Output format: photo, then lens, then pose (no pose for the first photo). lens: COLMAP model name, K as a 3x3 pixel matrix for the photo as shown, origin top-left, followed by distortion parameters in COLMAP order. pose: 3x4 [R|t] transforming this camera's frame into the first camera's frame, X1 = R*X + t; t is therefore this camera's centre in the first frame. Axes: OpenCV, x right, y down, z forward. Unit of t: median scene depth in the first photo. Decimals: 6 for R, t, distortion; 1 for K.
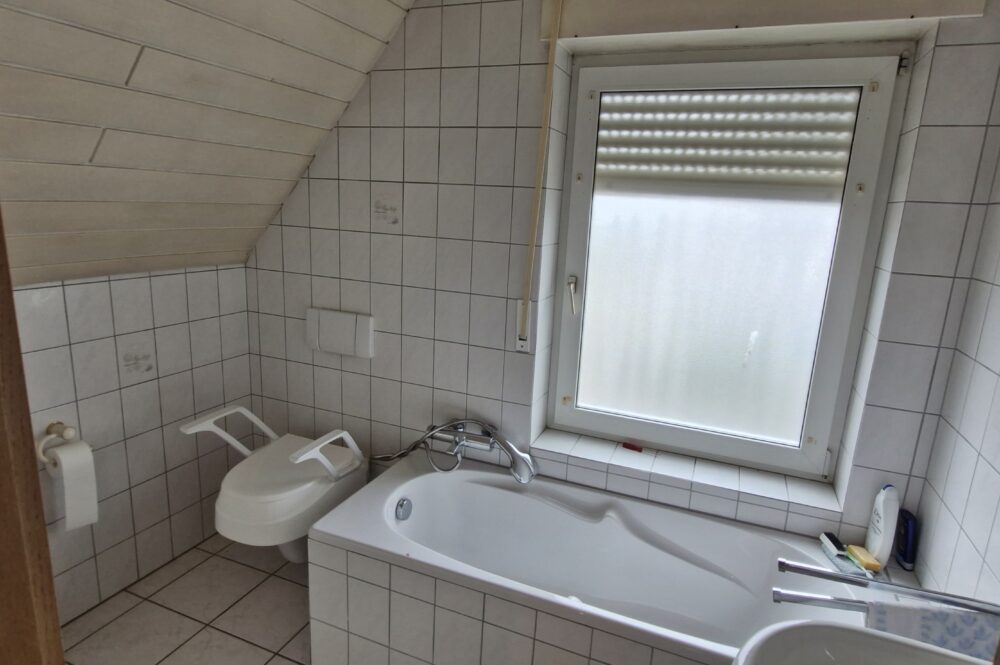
lens RADIAL K [[569.9, 0, 504.2], [0, 569.9, 330.8], [0, 0, 1]] dist [0.001579, -0.000215]
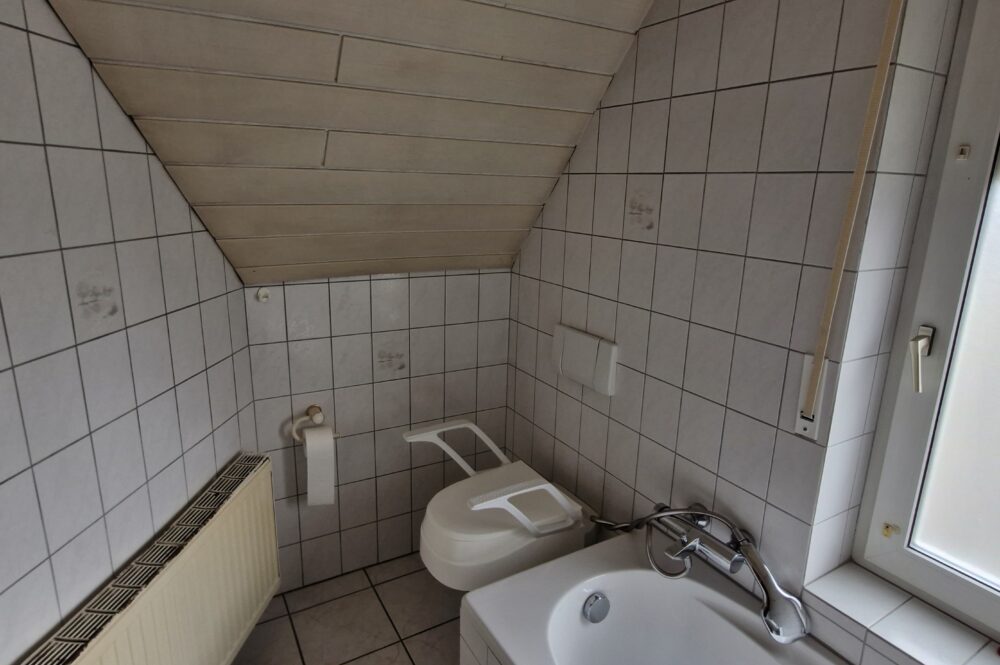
lens RADIAL K [[569.9, 0, 504.2], [0, 569.9, 330.8], [0, 0, 1]] dist [0.001579, -0.000215]
pose [[0.793810, 0.121317, -0.595943, 0.124499], [-0.120976, 0.991818, 0.040762, -0.062559], [0.596012, 0.039738, 0.801992, 0.289026]]
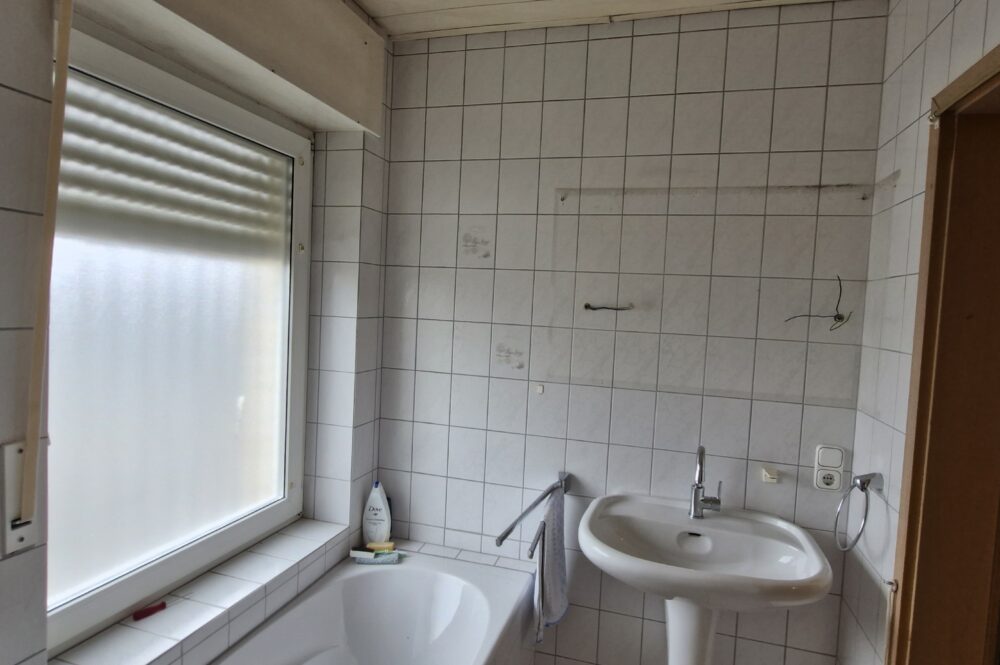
lens RADIAL K [[569.9, 0, 504.2], [0, 569.9, 330.8], [0, 0, 1]] dist [0.001579, -0.000215]
pose [[-0.066351, -0.107507, 0.991988, -0.442366], [0.195816, 0.973443, 0.118595, -0.117540], [-0.978393, 0.202116, -0.043538, 0.563239]]
